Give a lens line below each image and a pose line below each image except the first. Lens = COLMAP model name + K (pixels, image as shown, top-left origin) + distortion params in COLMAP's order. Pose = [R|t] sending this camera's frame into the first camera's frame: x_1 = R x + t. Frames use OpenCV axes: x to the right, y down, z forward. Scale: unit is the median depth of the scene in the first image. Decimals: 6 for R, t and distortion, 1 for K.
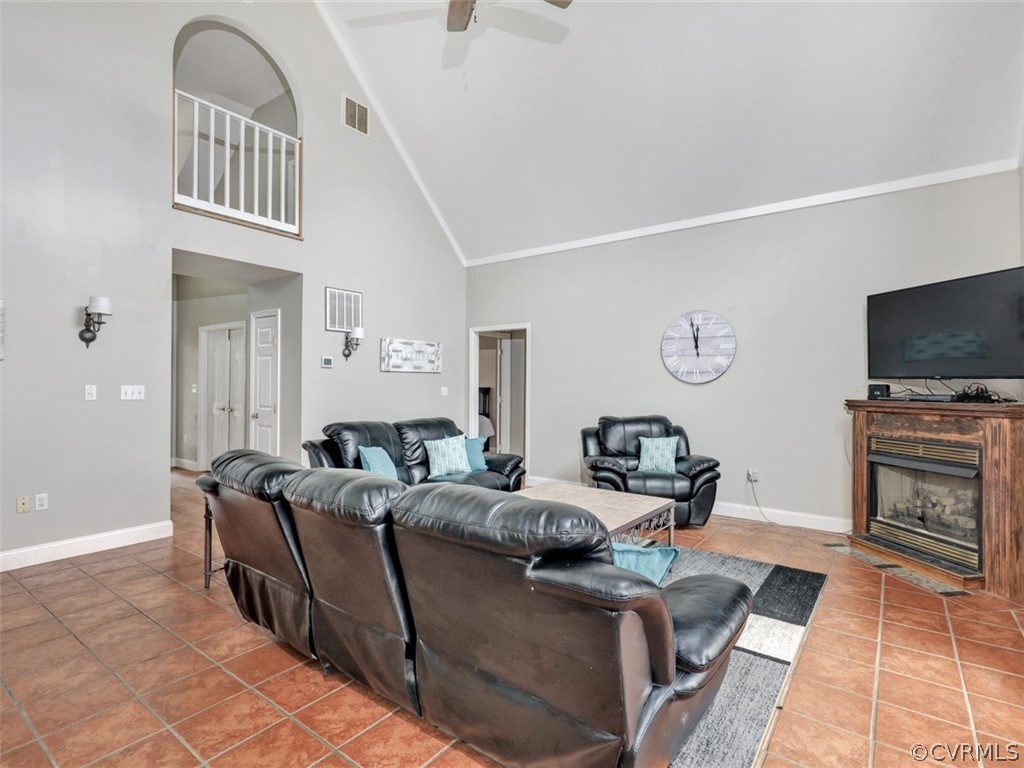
lens RADIAL K [[518.5, 0, 517.1], [0, 518.5, 385.0], [0, 0, 1]] dist [0.016171, -0.017312]
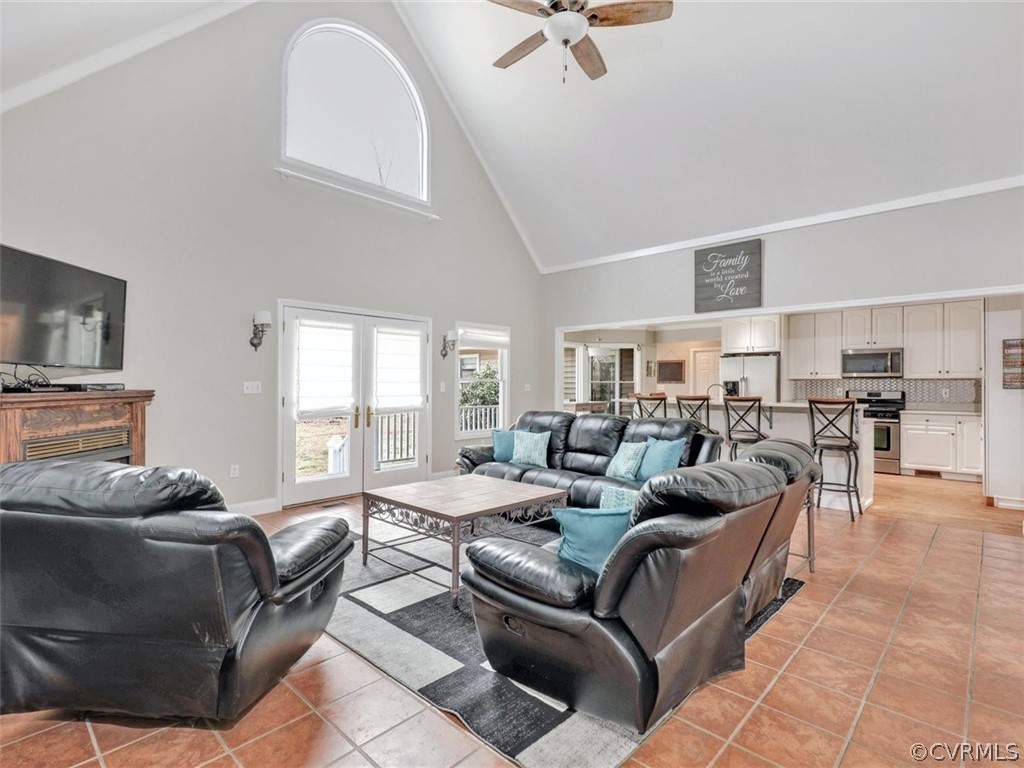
lens RADIAL K [[518.5, 0, 517.1], [0, 518.5, 385.0], [0, 0, 1]] dist [0.016171, -0.017312]
pose [[-0.994161, -0.013131, 0.107102, -0.080844], [-0.013258, 0.999912, -0.000467, 0.009782], [-0.107086, -0.001884, -0.994248, 1.676745]]
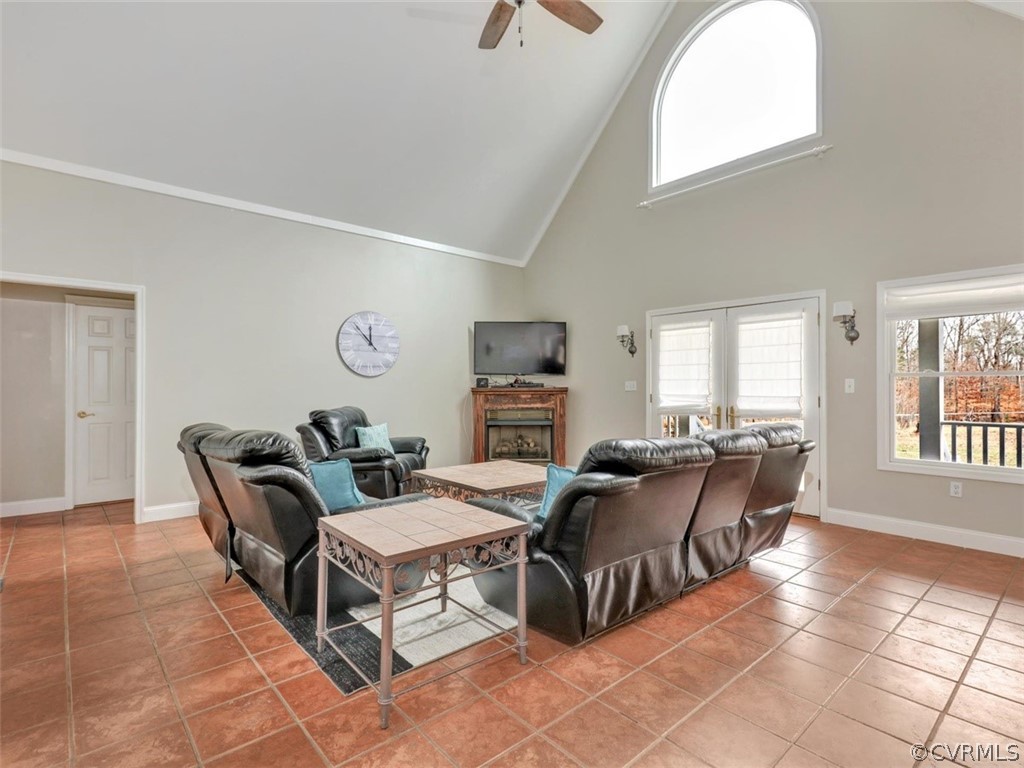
lens RADIAL K [[518.5, 0, 517.1], [0, 518.5, 385.0], [0, 0, 1]] dist [0.016171, -0.017312]
pose [[0.208436, -0.006731, 0.978013, -0.879585], [-0.000796, 0.999975, 0.007052, 0.009950], [-0.978036, -0.002248, 0.208426, 0.582864]]
